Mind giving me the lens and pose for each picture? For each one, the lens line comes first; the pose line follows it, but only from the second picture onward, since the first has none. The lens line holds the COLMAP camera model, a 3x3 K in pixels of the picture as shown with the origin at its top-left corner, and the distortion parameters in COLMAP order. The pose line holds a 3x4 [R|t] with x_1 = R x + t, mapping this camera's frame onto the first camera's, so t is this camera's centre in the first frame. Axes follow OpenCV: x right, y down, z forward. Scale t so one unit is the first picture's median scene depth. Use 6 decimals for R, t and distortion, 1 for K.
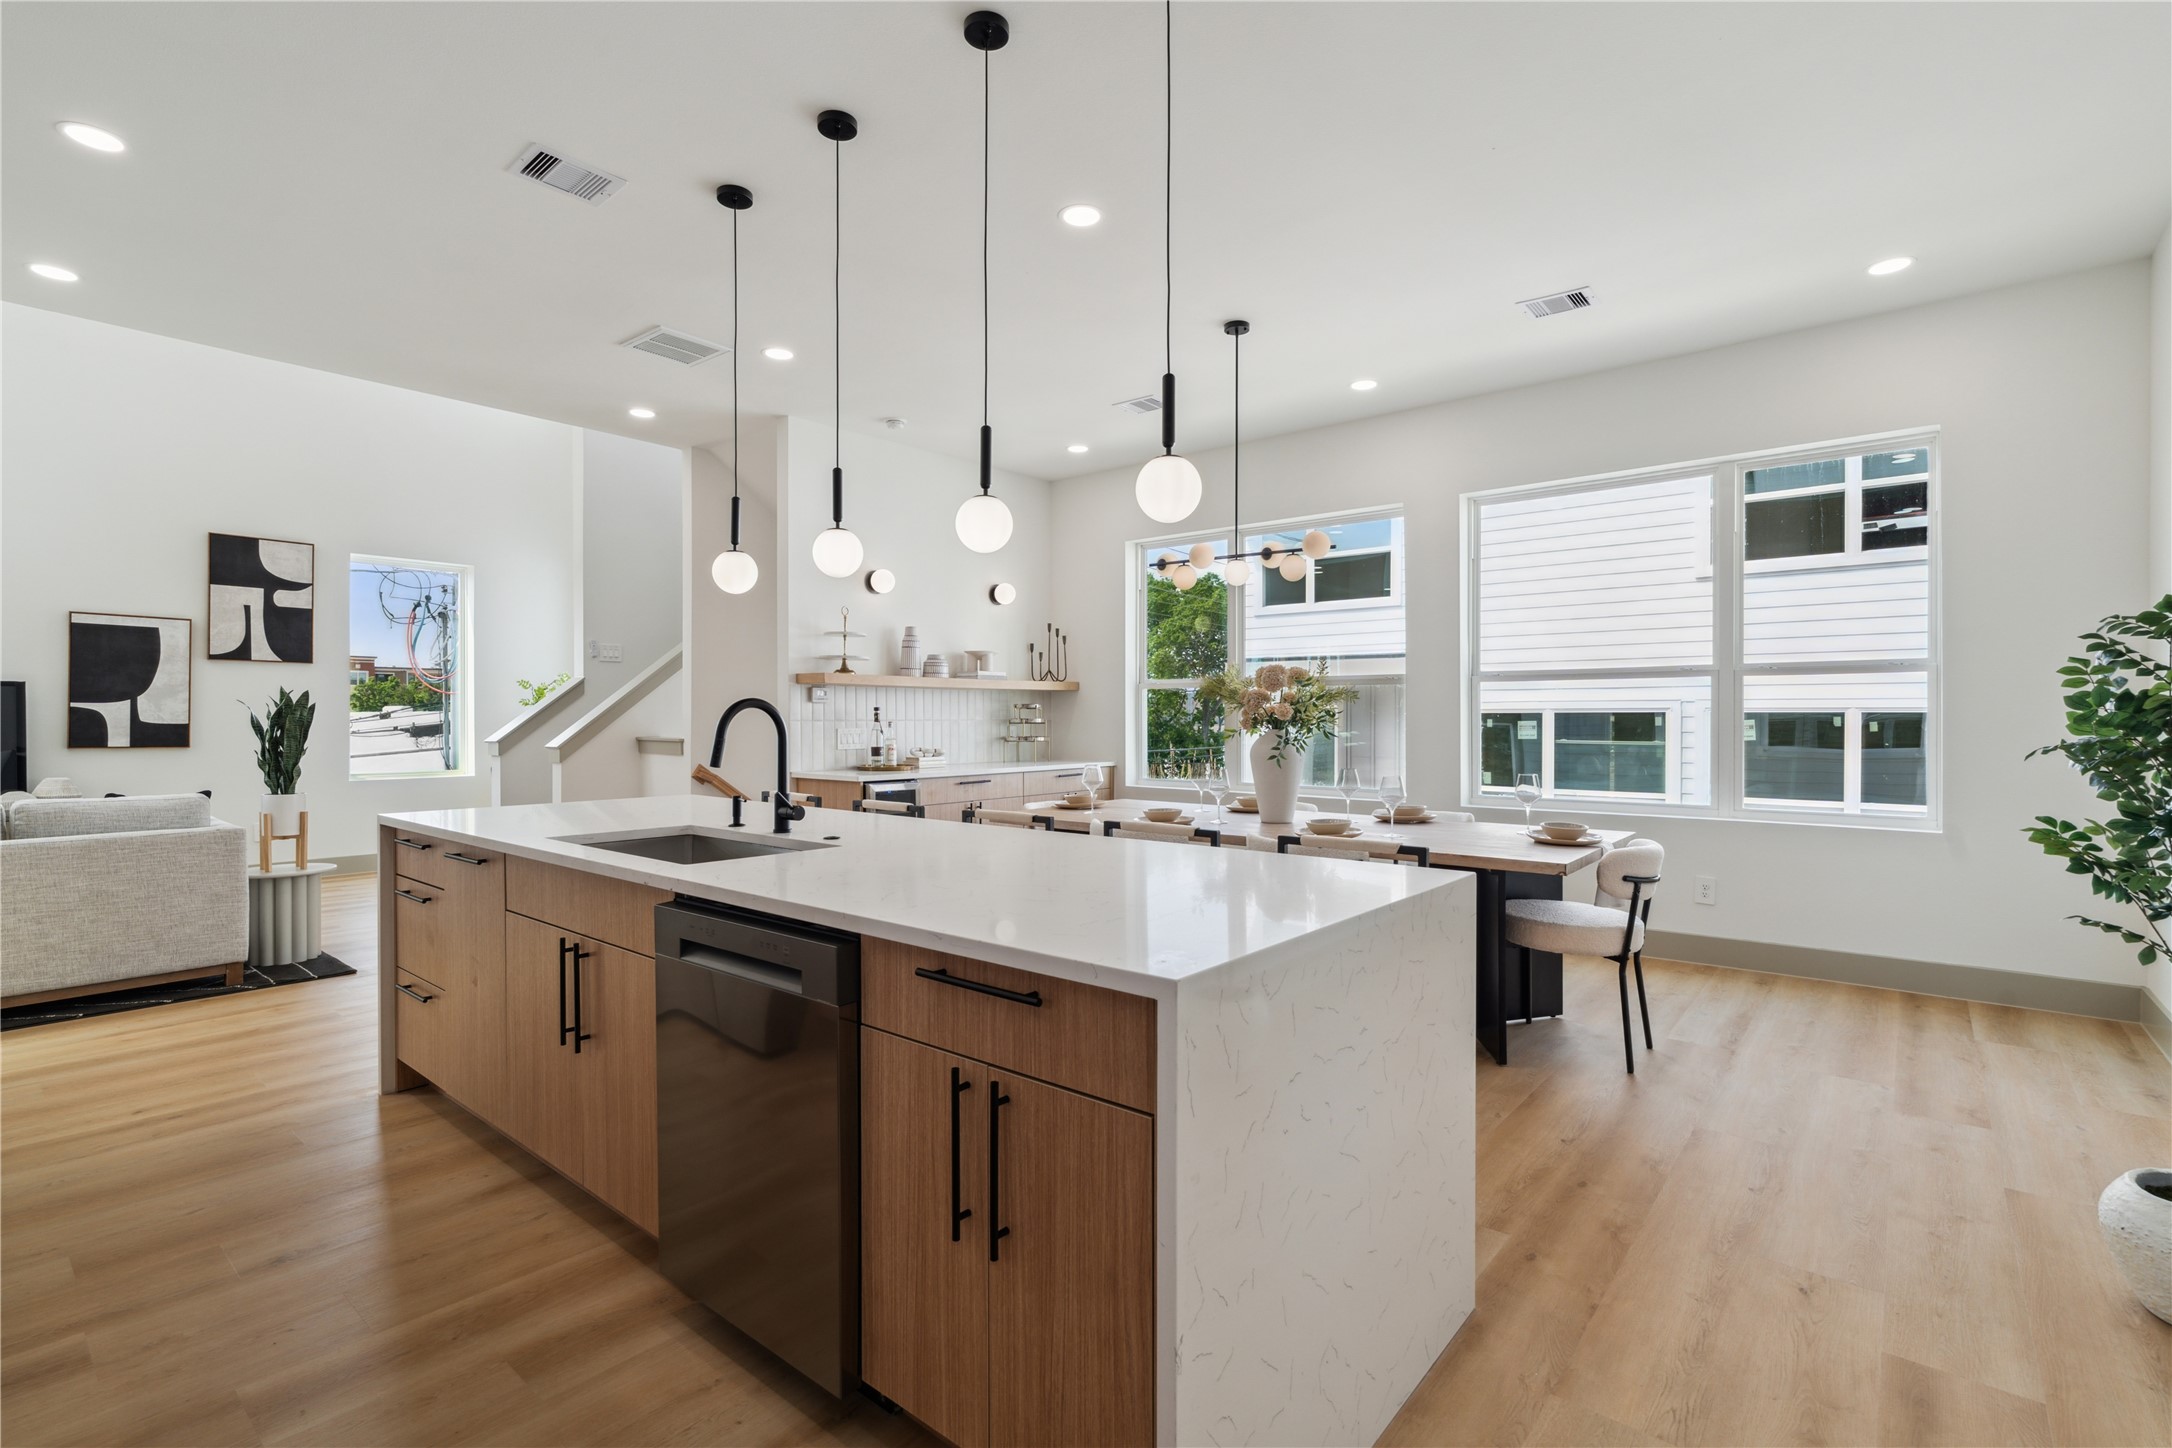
lens RADIAL K [[986.0, 0, 1077.0], [0, 986.0, 722.5], [0, 0, 1]] dist [-0.005731, 0.002656]
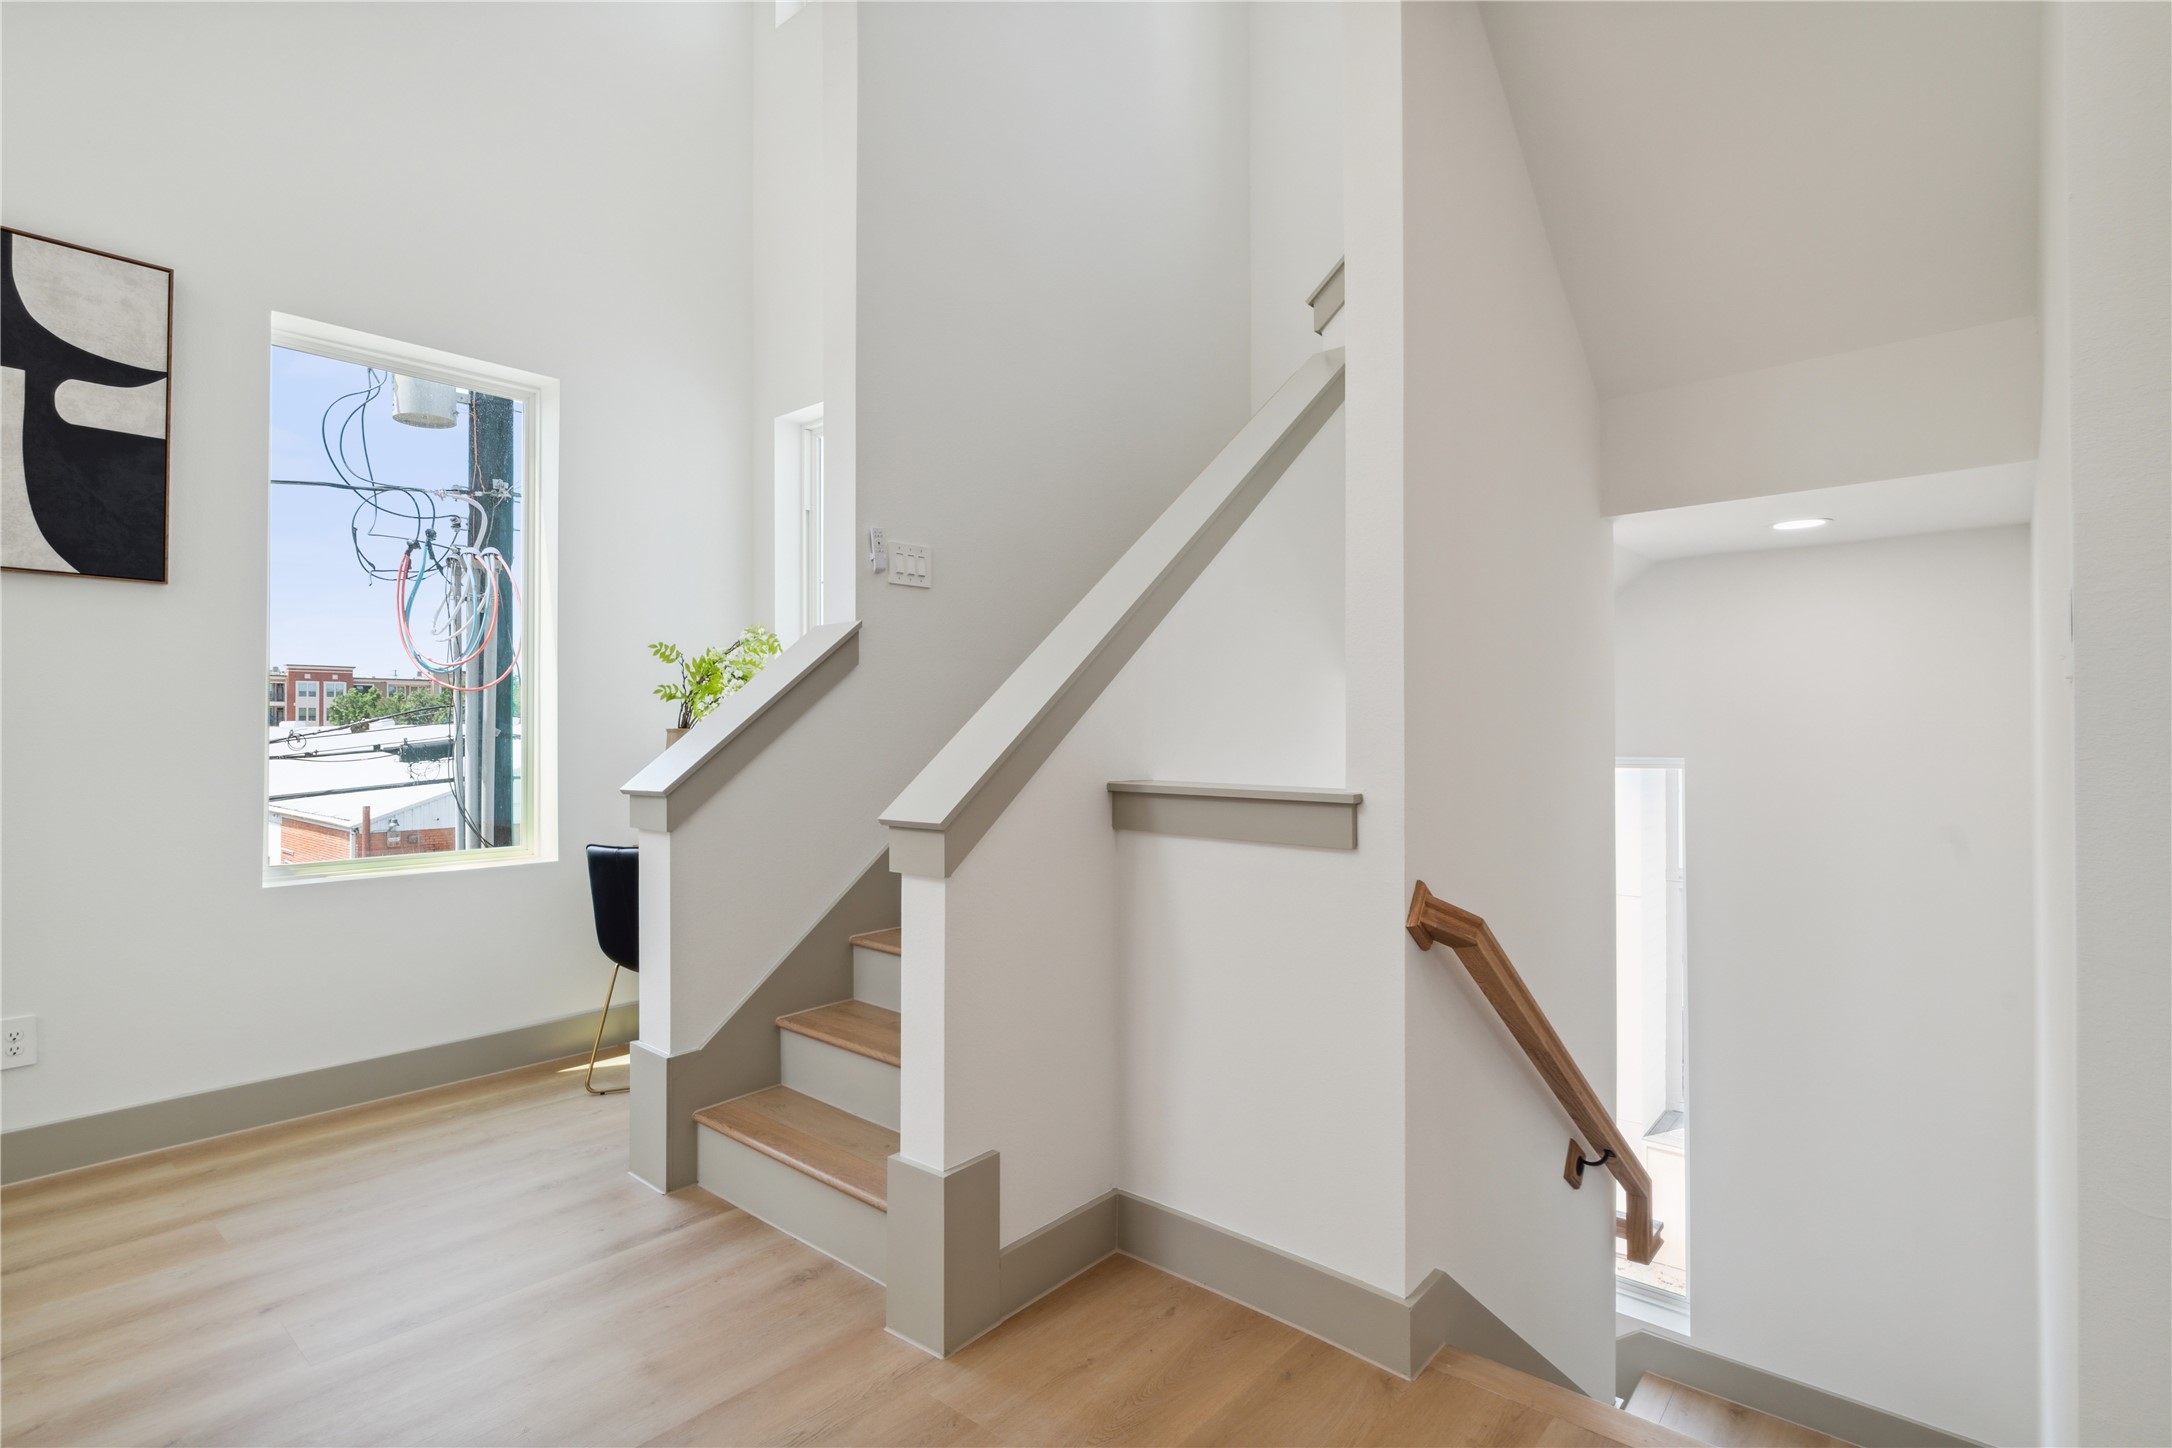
lens RADIAL K [[1059.1, 0, 1072.5], [0, 1059.1, 729.0], [0, 0, 1]] dist [-0.005506, -0.000779]
pose [[0.999739, -0.002939, -0.022648, -0.480007], [0.002782, 0.999972, -0.006995, -0.000717], [0.022668, 0.006930, 0.999719, 0.688480]]
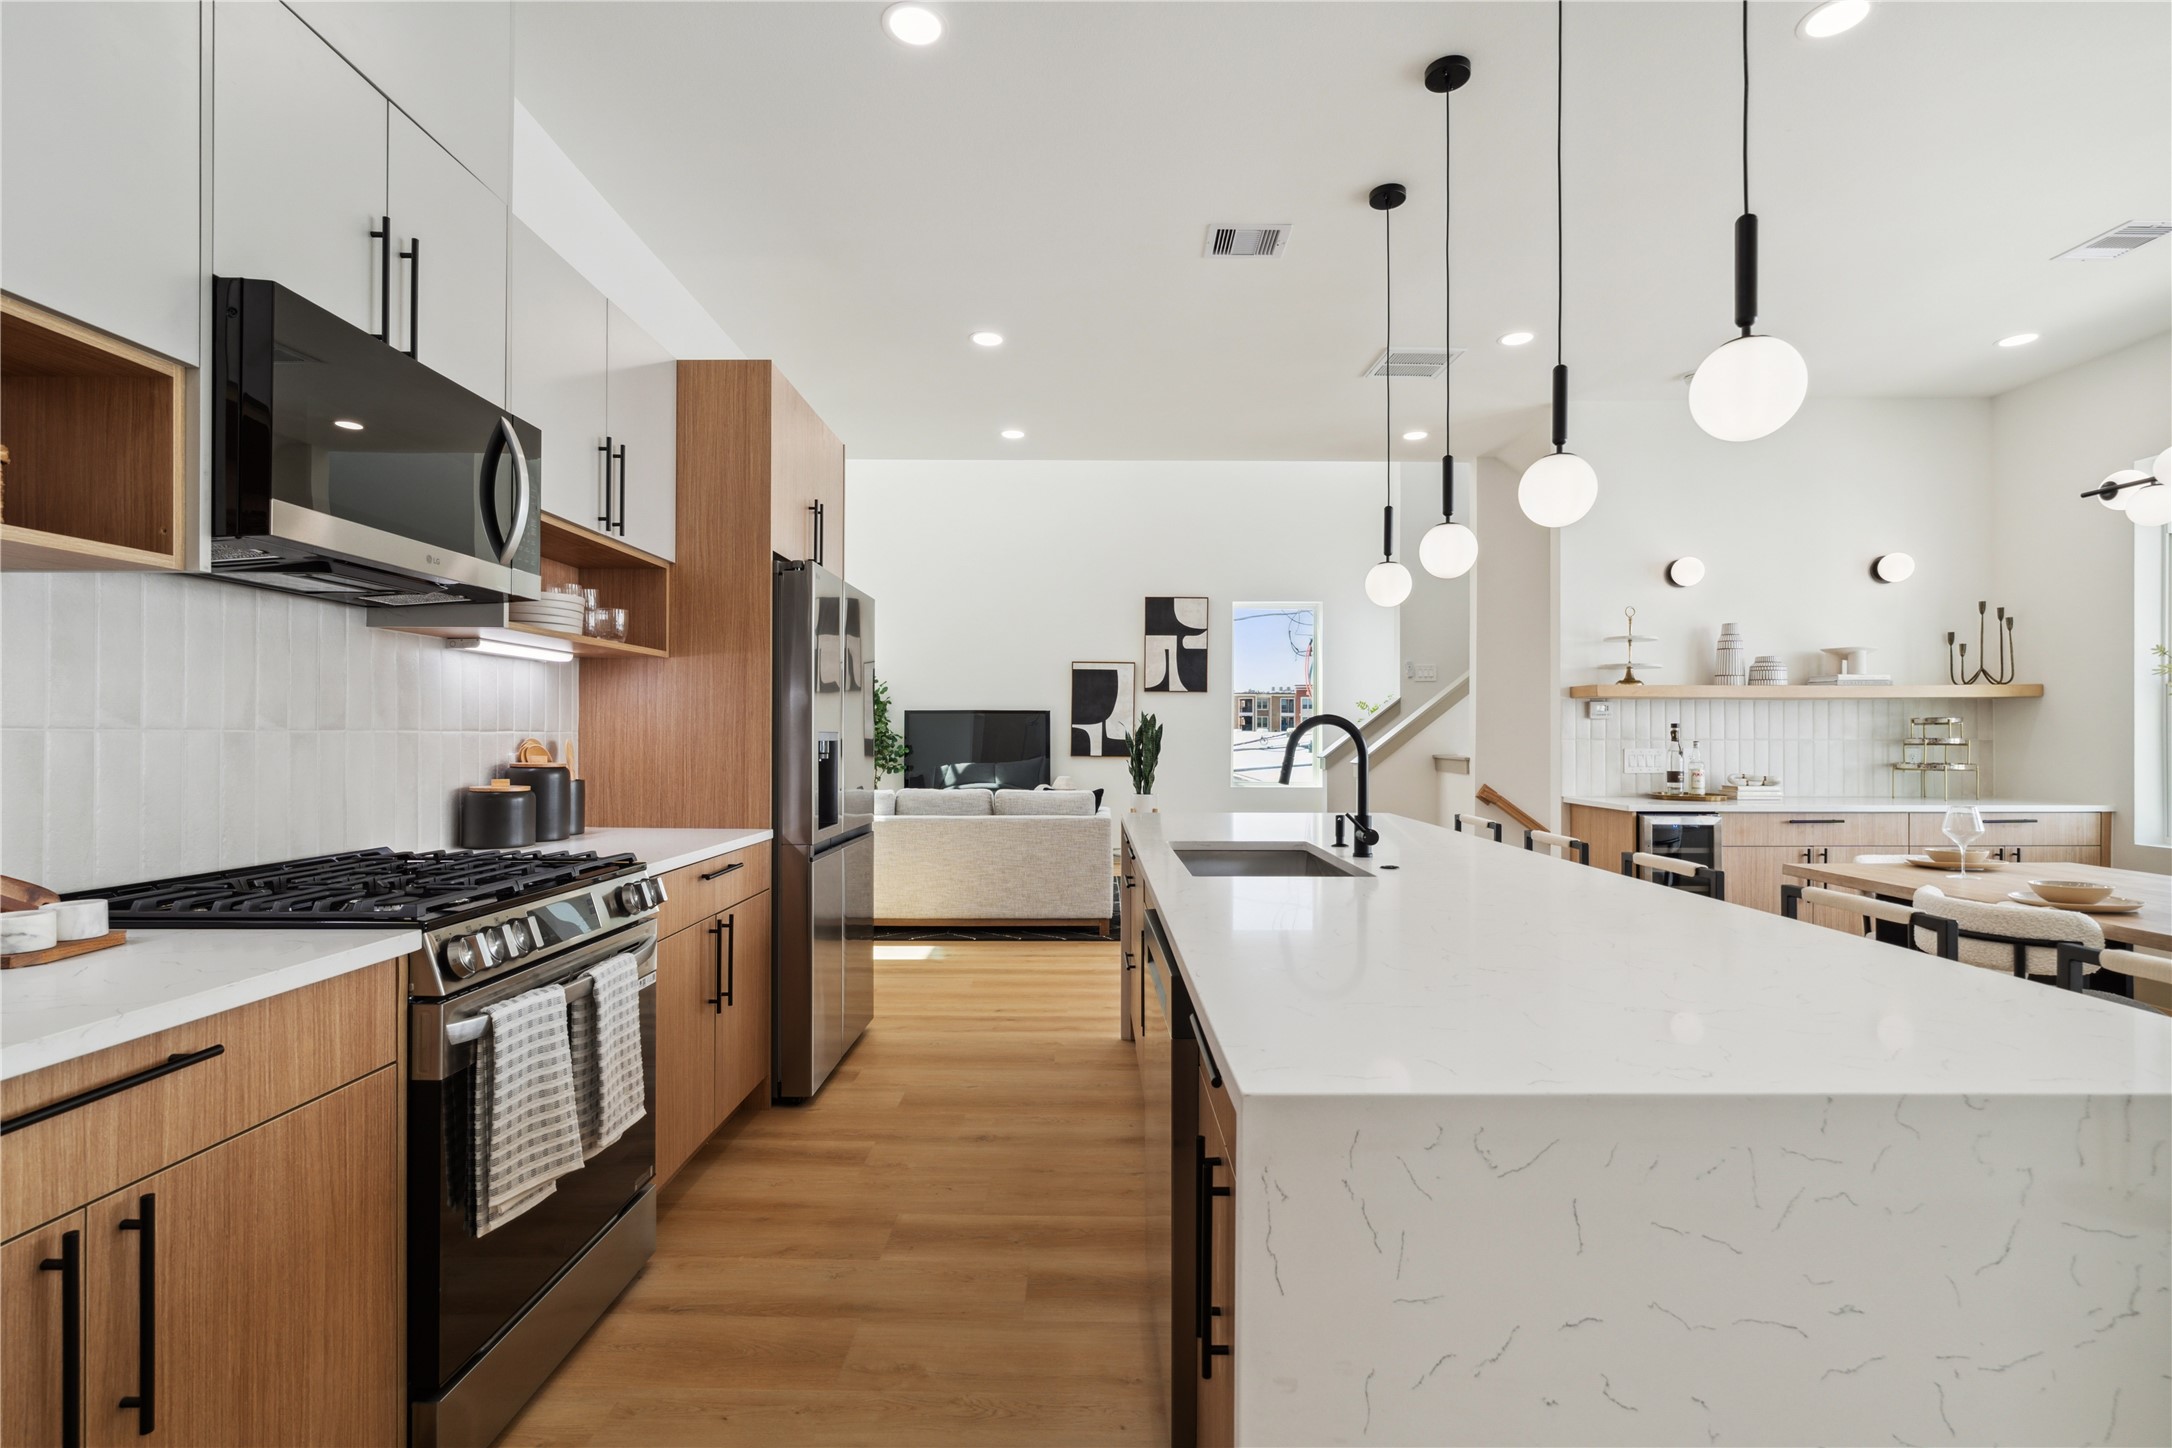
lens RADIAL K [[986.0, 0, 1096.3], [0, 986.0, 736.7], [0, 0, 1]] dist [-0.005731, 0.002656]
pose [[0.649006, 0.002759, -0.760779, 0.105592], [-0.006400, 0.999978, -0.001833, 0.000150], [0.760757, 0.006059, 0.649009, 0.081691]]
